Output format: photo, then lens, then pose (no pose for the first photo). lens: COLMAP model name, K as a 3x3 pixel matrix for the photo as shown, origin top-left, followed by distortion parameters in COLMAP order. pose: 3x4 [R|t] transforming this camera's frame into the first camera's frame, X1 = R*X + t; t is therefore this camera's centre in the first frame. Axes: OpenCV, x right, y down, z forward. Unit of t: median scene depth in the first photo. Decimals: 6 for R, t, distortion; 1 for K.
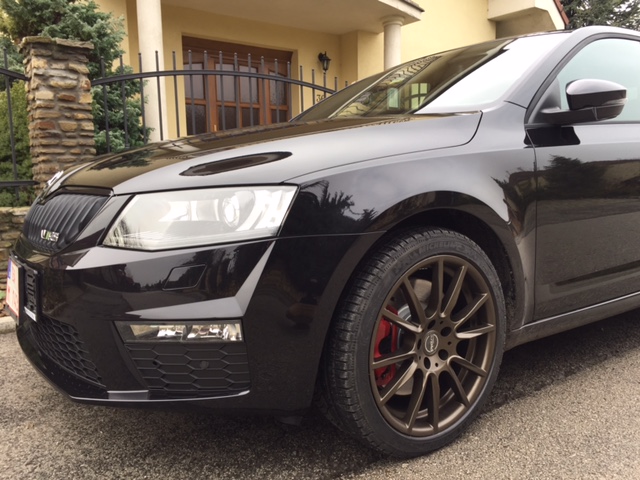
lens RADIAL K [[547.4, 0, 317.3], [0, 547.4, 241.5], [0, 0, 1]] dist [0.082457, -0.108897]
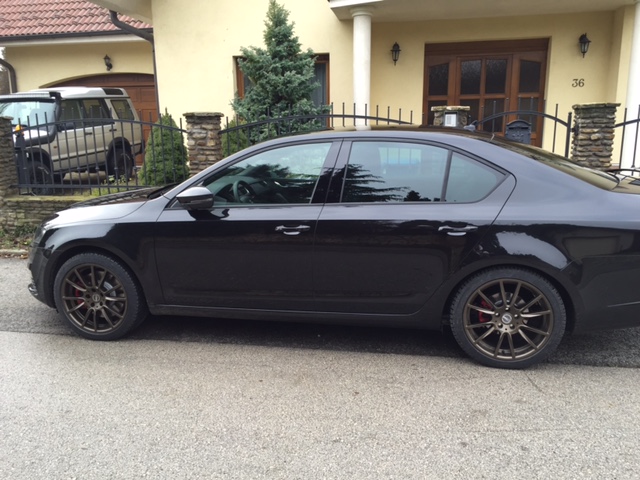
lens RADIAL K [[547.4, 0, 316.5], [0, 547.4, 238.4], [0, 0, 1]] dist [0.082457, -0.108897]
pose [[0.680974, 0.159495, -0.714728, 1.196705], [-0.089811, 0.986816, 0.134643, -0.230748], [0.726780, -0.027498, 0.686320, 0.005158]]
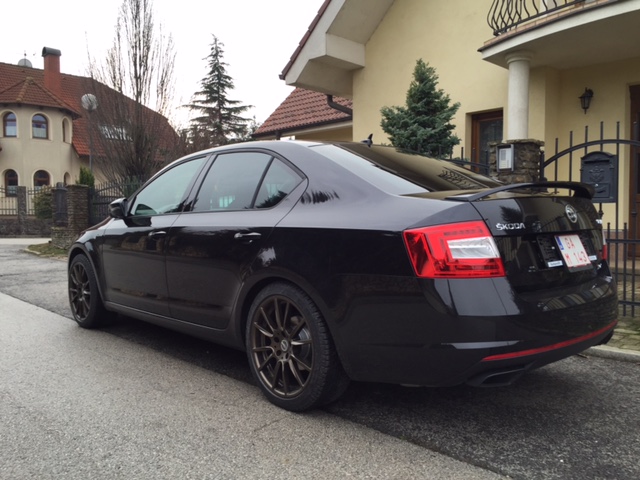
lens RADIAL K [[547.4, 0, 310.0], [0, 547.4, 233.8], [0, 0, 1]] dist [0.082457, -0.108897]
pose [[0.121795, 0.052809, -0.991149, 1.555504], [-0.126195, 0.991304, 0.037310, -0.189167], [0.984500, 0.120534, 0.127400, 0.827649]]
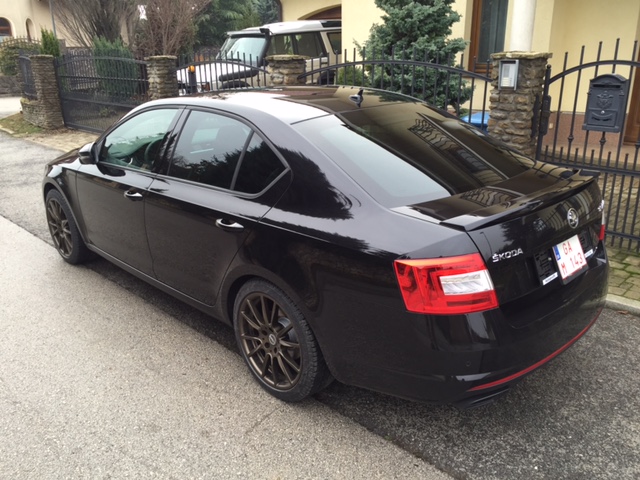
lens RADIAL K [[547.4, 0, 312.4], [0, 547.4, 239.8], [0, 0, 1]] dist [0.082457, -0.108897]
pose [[0.148302, 0.339825, -0.928723, 1.466795], [-0.109743, 0.938962, 0.326048, -0.400901], [0.982834, 0.053567, 0.176543, 0.820708]]
